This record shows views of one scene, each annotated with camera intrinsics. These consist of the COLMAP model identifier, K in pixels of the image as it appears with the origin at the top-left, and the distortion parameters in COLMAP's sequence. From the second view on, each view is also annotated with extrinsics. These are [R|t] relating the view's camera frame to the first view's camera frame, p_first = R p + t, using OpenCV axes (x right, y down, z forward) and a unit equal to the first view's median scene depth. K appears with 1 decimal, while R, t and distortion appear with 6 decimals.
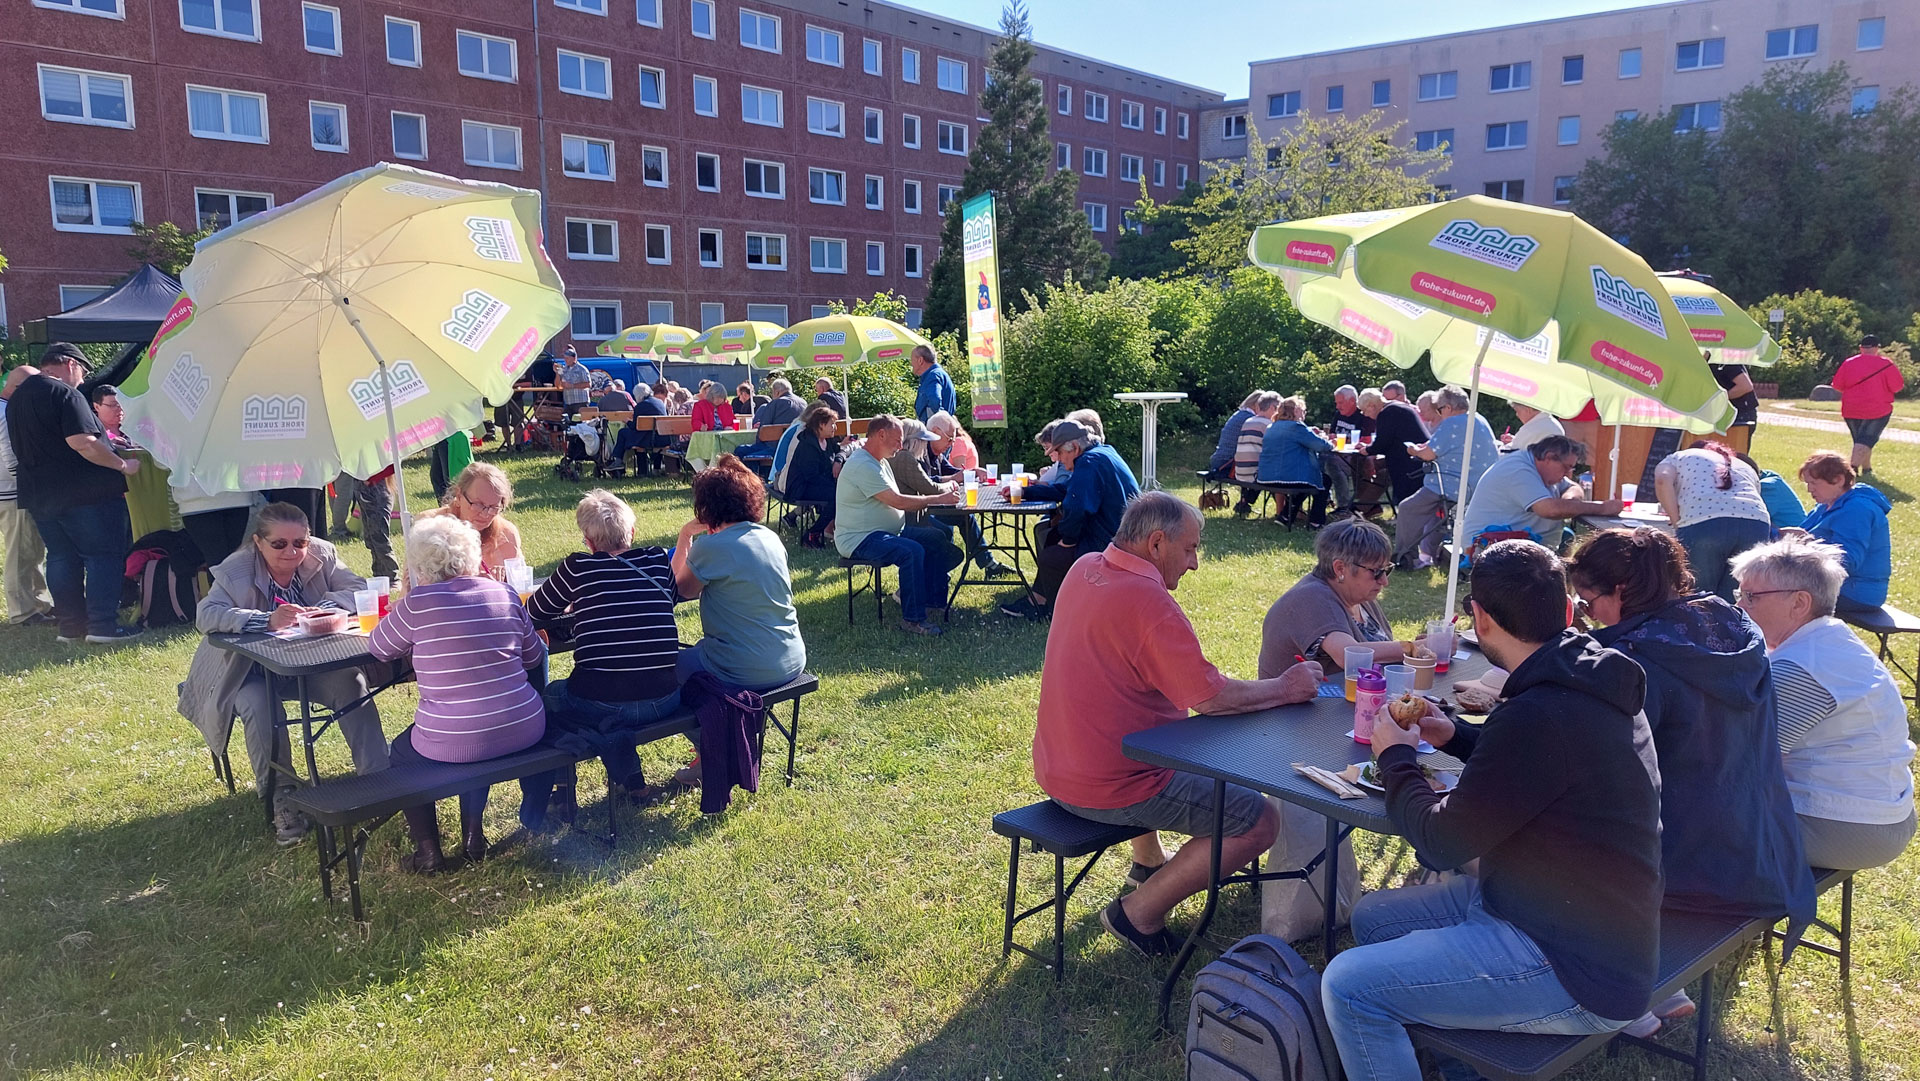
lens RADIAL K [[1383.2, 0, 962.6], [0, 1383.2, 542.6], [0, 0, 1]] dist [0.069717, -0.070231]
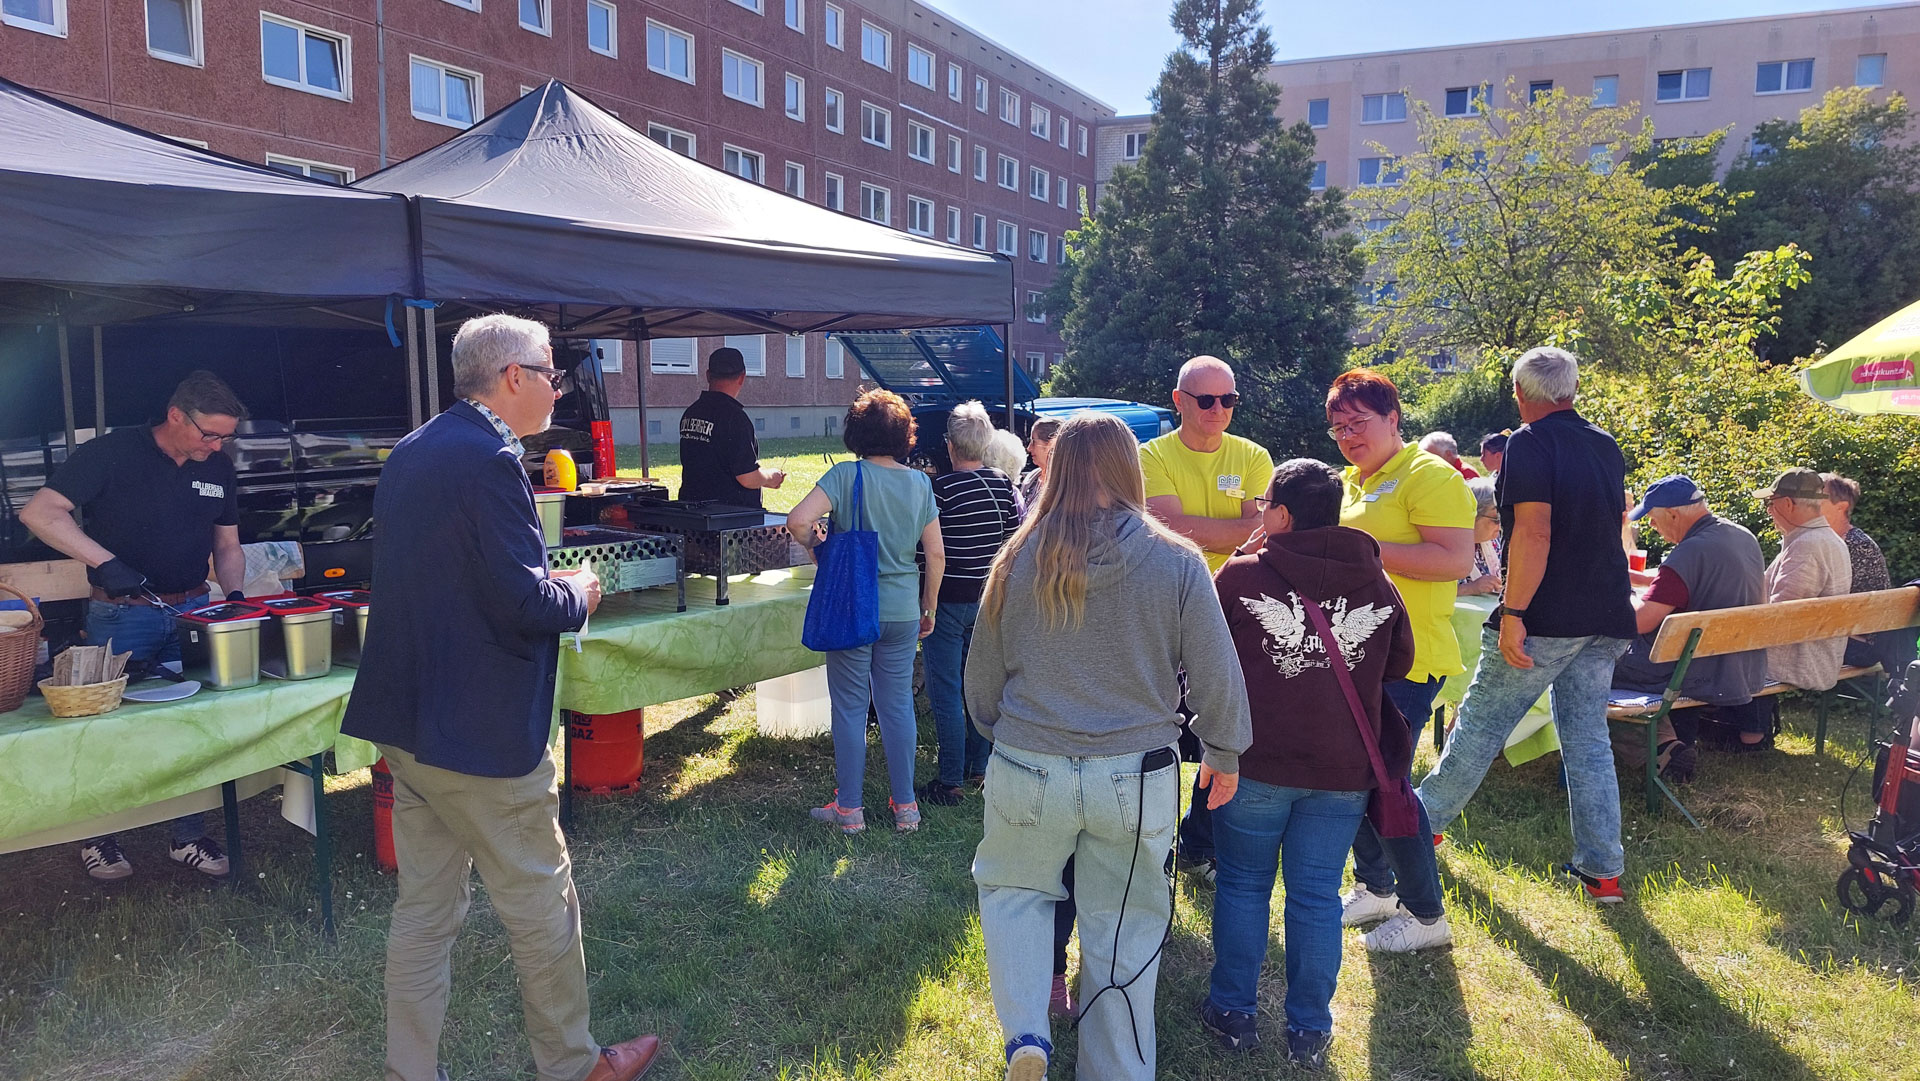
lens RADIAL K [[1383.2, 0, 952.7], [0, 1383.2, 541.6], [0, 0, 1]] dist [0.069717, -0.070231]
pose [[0.979932, -0.000734, 0.199330, -0.141146], [0.007037, 0.999497, -0.030915, -0.034824], [-0.199207, 0.031697, 0.979445, 0.261414]]
